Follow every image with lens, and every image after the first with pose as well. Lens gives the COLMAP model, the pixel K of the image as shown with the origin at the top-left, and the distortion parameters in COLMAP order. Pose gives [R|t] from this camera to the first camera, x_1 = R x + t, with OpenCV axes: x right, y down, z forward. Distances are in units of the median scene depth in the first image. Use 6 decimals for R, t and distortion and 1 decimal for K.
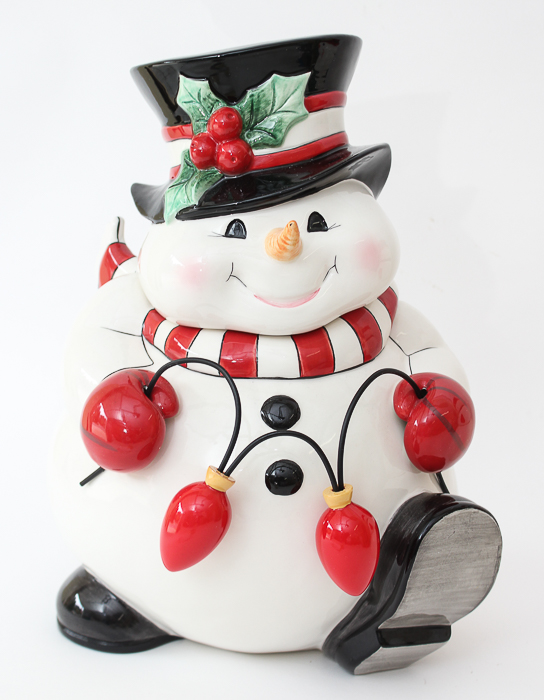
lens RADIAL K [[1417.0, 0, 271.5], [0, 1417.0, 323.0], [0, 0, 1]] dist [0.008471, 0.000000]
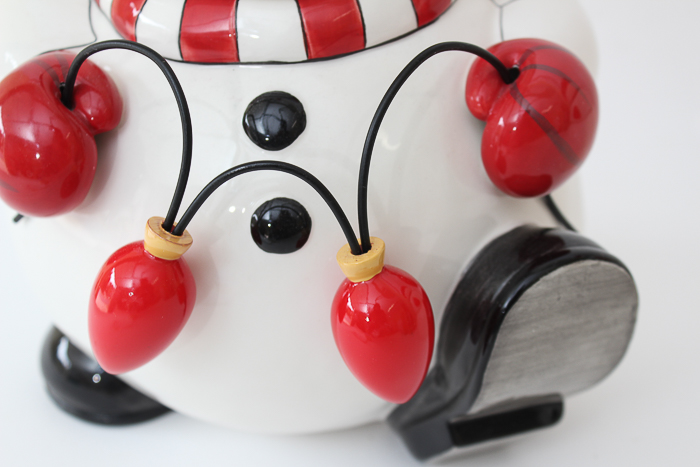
lens RADIAL K [[1148.8, 0, 344.5], [0, 1148.8, 231.4], [0, 0, 1]] dist [-0.098307, 0.000000]
pose [[0.990703, -0.012894, -0.135427, 0.103187], [0.048680, 0.963181, 0.264408, -0.020961], [0.127031, -0.268543, 0.954855, 0.505592]]
